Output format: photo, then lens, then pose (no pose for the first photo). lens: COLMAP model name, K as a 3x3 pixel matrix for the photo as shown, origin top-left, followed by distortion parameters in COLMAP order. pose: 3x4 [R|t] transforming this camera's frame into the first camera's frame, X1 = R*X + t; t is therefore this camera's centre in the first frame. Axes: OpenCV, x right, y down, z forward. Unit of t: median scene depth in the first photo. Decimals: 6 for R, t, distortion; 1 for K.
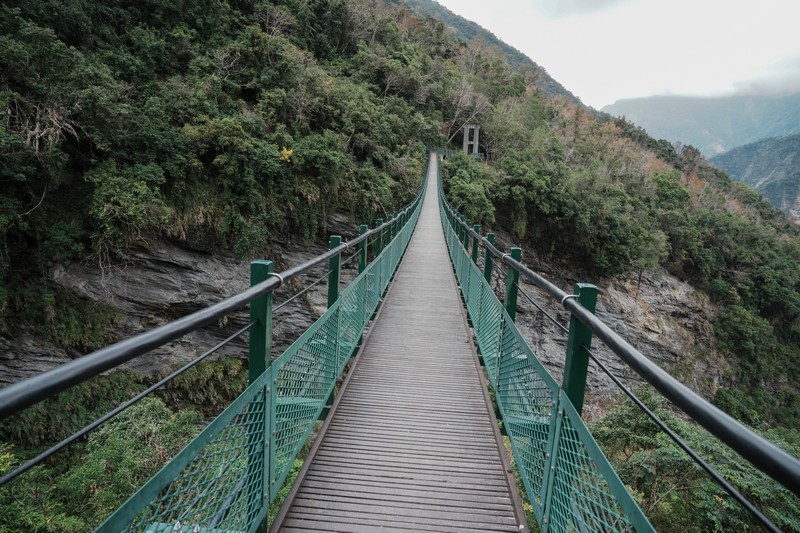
lens RADIAL K [[430.1, 0, 400.0], [0, 430.1, 266.5], [0, 0, 1]] dist [-0.043051, 0.020569]
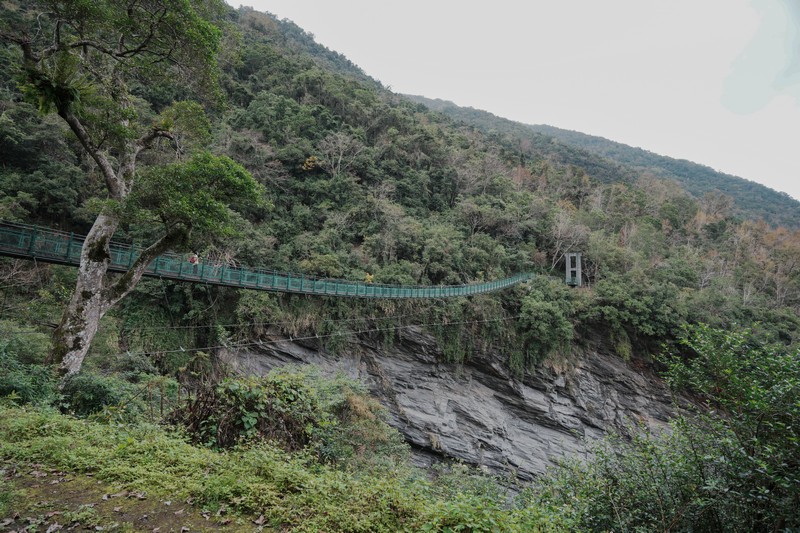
lens RADIAL K [[430.1, 0, 400.0], [0, 430.1, 266.5], [0, 0, 1]] dist [-0.043051, 0.020569]
pose [[0.892422, -0.054403, -0.447910, 0.382169], [-0.095715, 0.947285, -0.305760, 0.098938], [0.440933, 0.315739, 0.840171, -0.108067]]
